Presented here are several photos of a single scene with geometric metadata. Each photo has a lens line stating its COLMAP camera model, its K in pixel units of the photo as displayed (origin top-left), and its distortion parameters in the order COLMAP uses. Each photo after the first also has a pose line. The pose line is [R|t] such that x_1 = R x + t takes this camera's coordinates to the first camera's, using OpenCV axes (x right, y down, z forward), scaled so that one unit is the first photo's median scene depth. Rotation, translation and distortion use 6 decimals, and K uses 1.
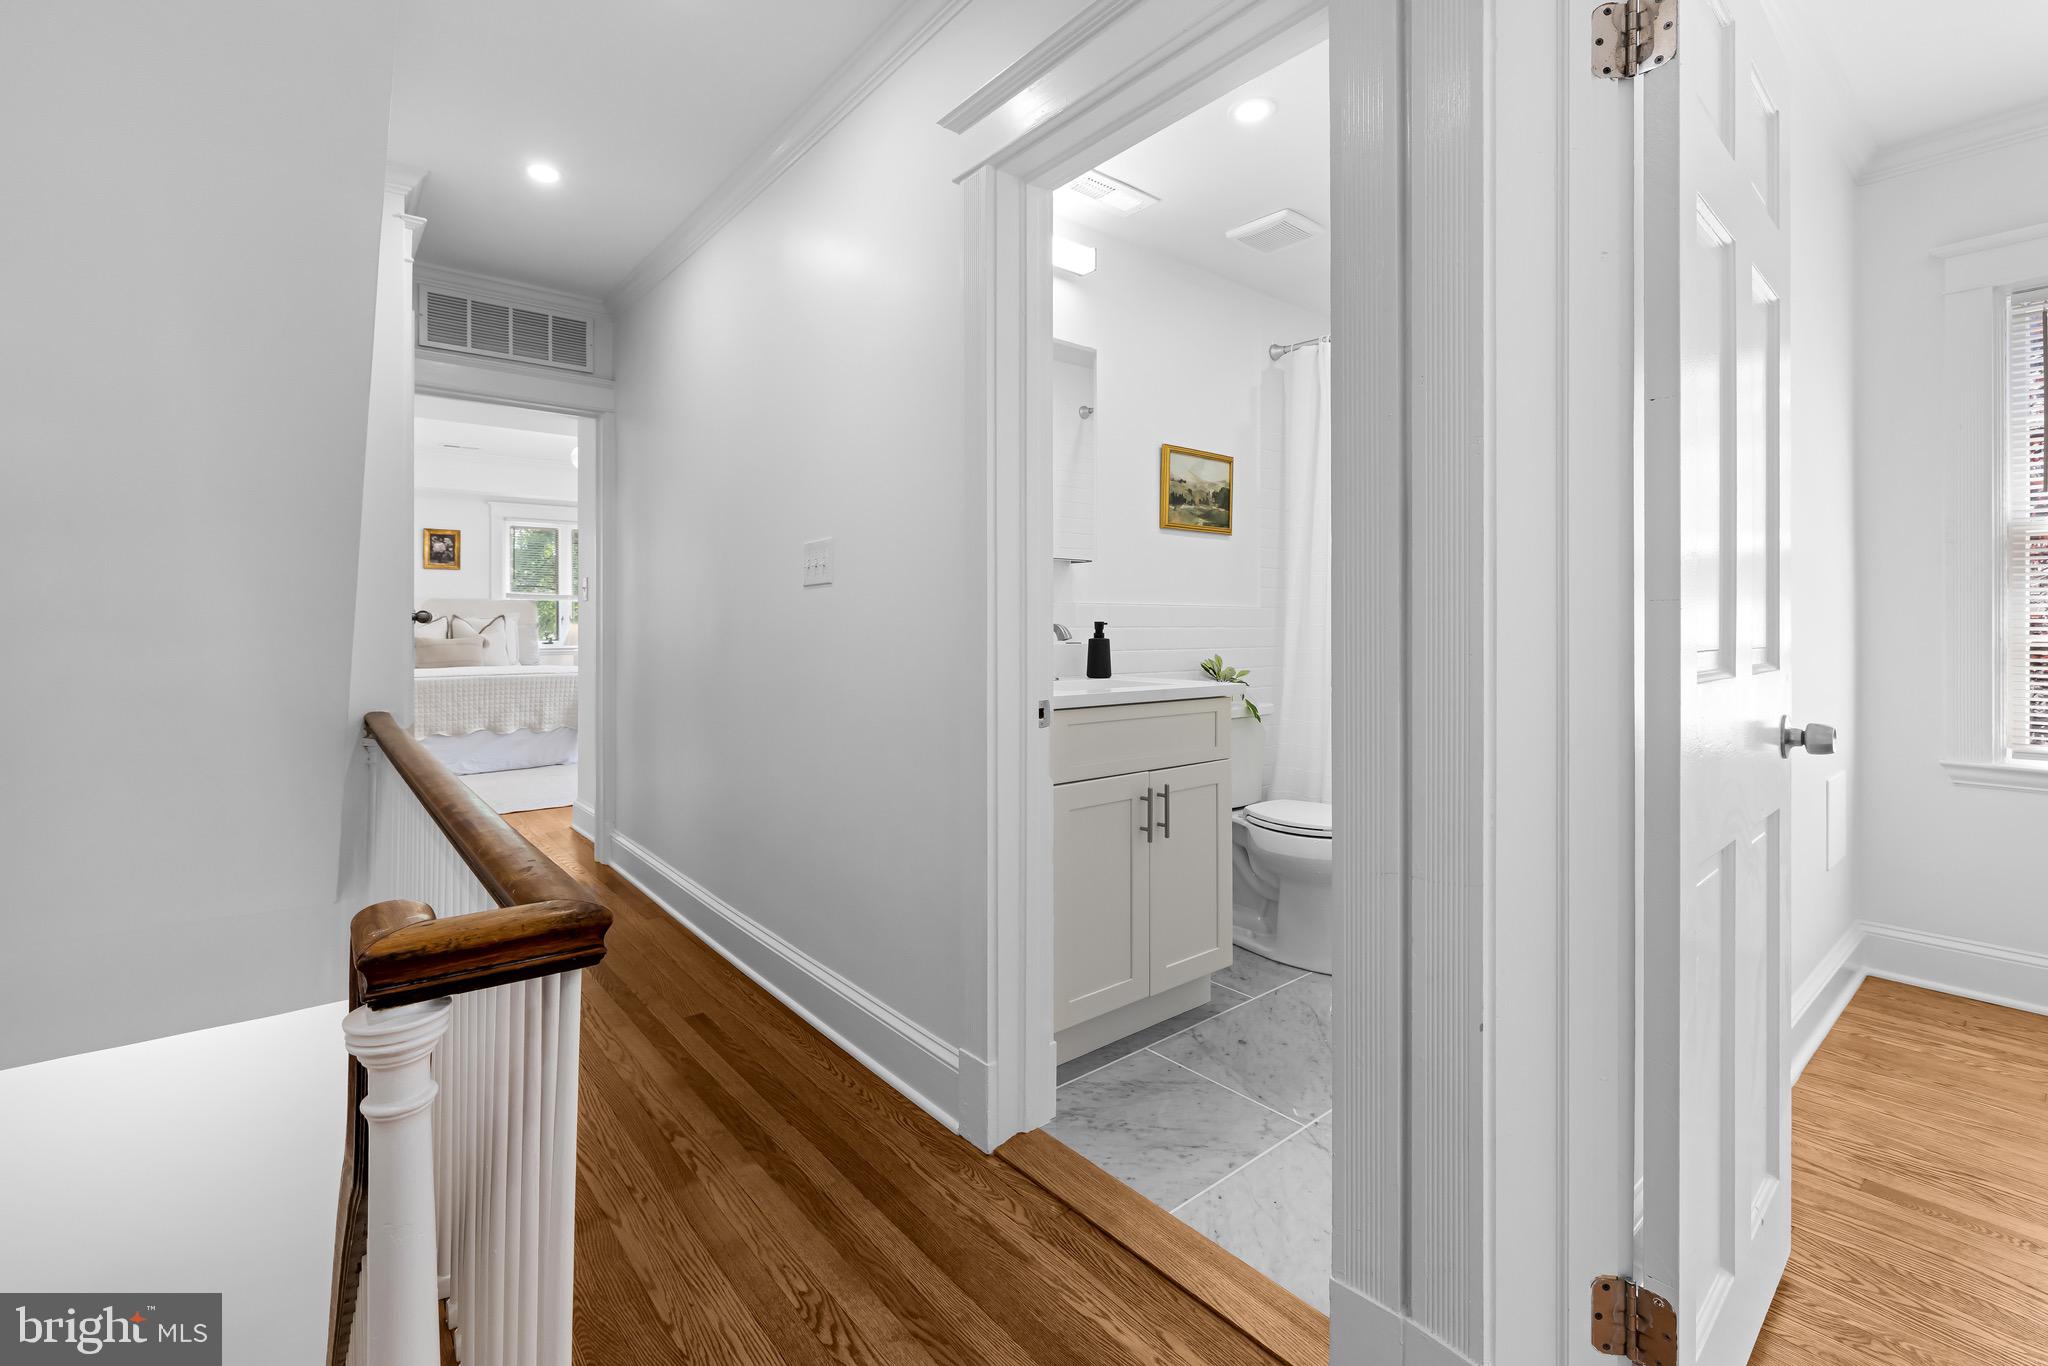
lens RADIAL K [[891.4, 0, 1029.3], [0, 891.4, 639.4], [0, 0, 1]] dist [-0.002591, -0.000020]
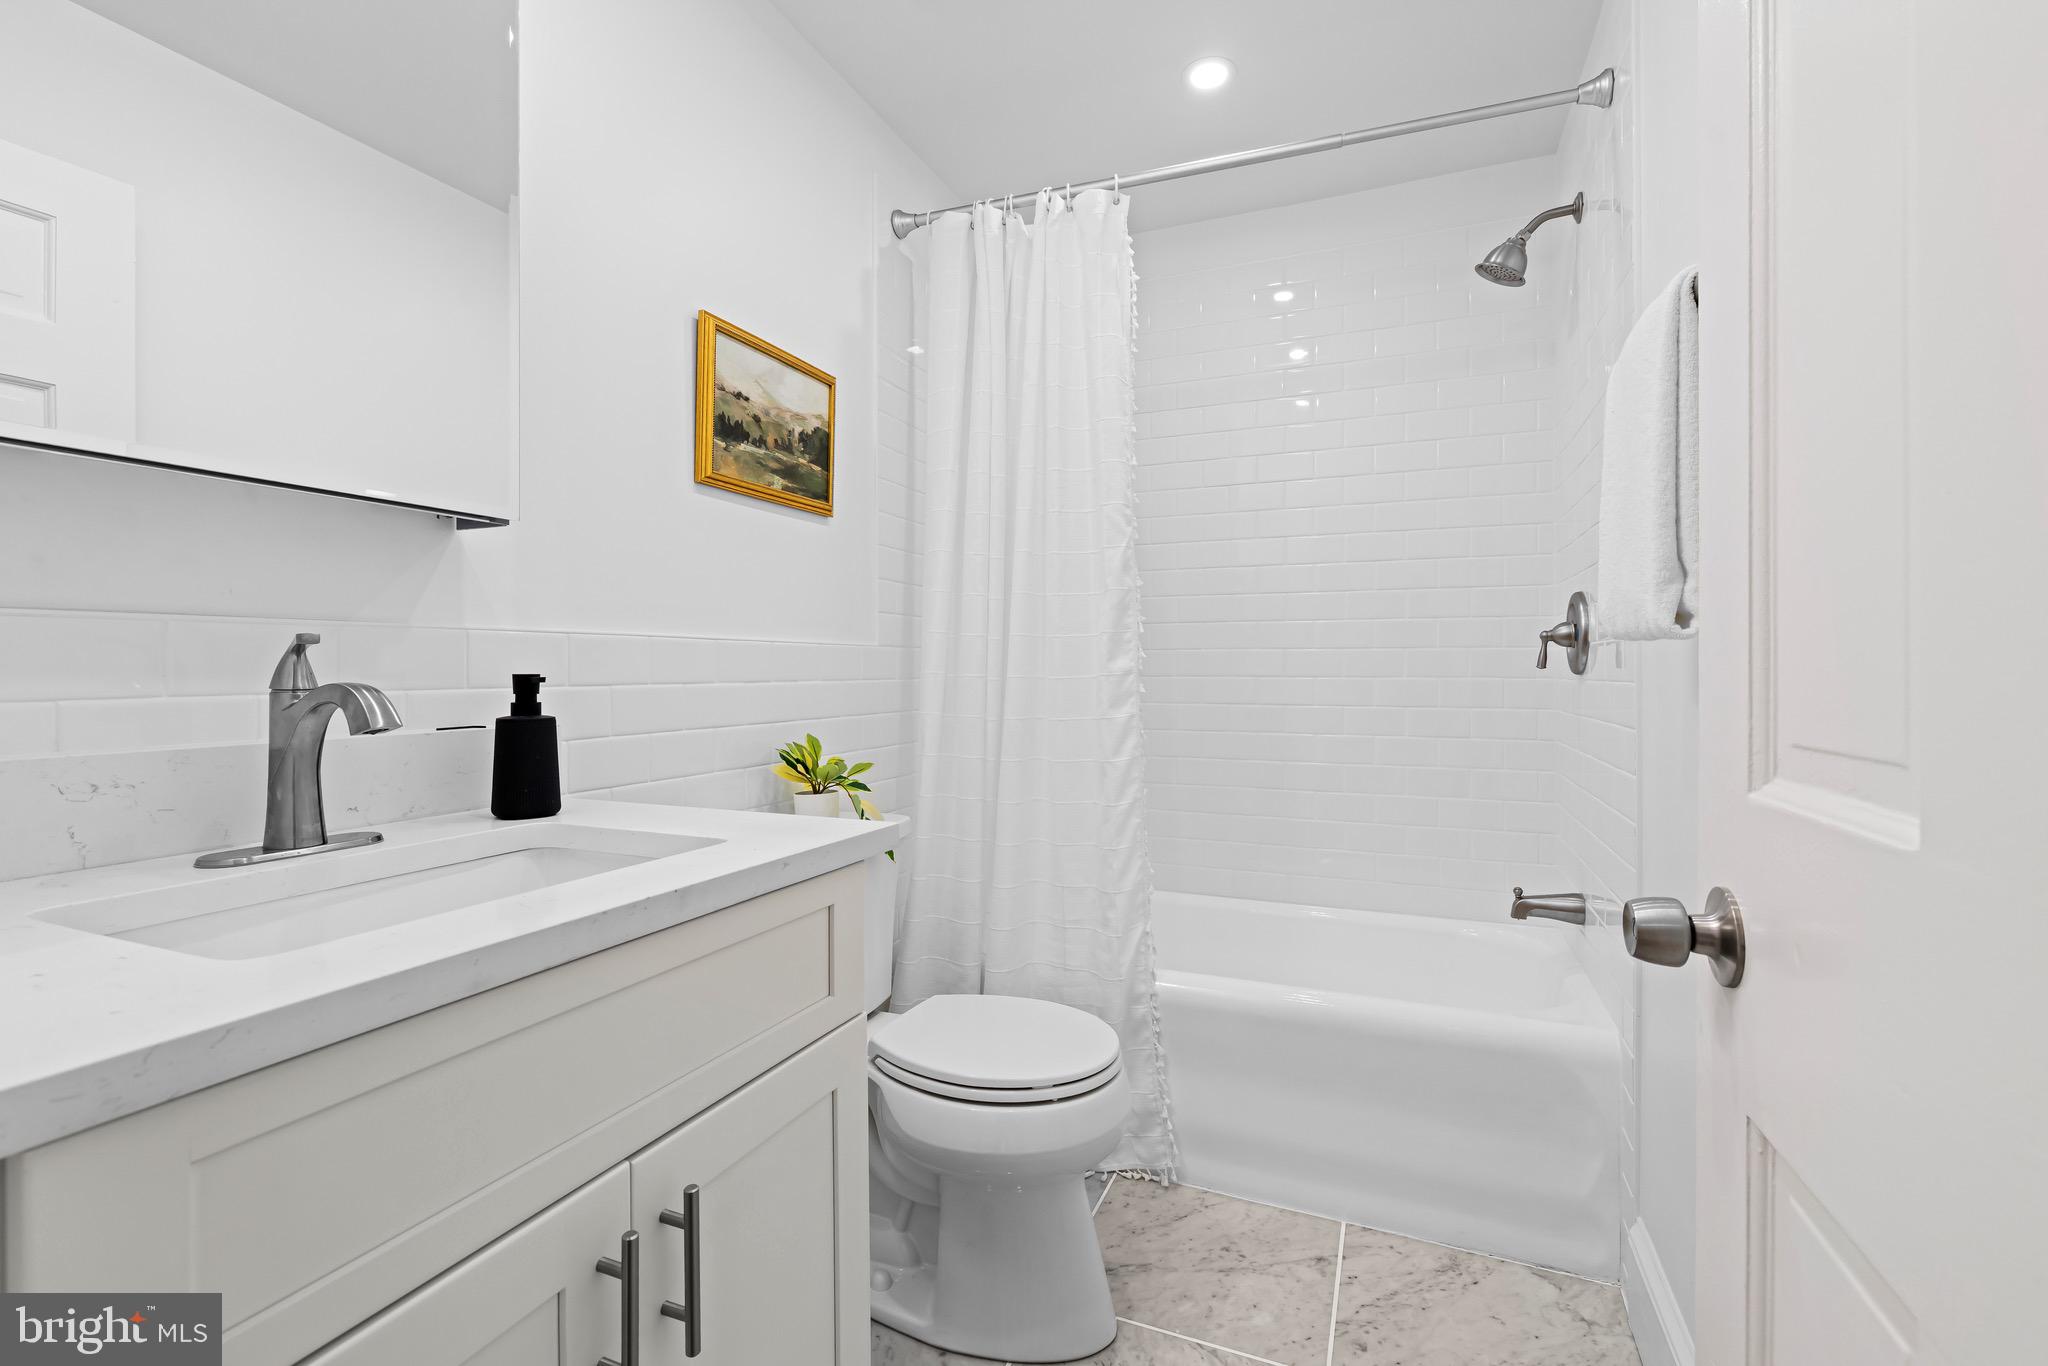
lens RADIAL K [[898.7, 0, 1024.0], [0, 898.7, 683.0], [0, 0, 1]] dist [-0.000202, 0.000065]
pose [[0.890986, -0.003745, 0.454015, 0.081571], [0.001806, 0.999987, 0.004704, -0.015063], [-0.454027, -0.003371, 0.890982, 0.466692]]
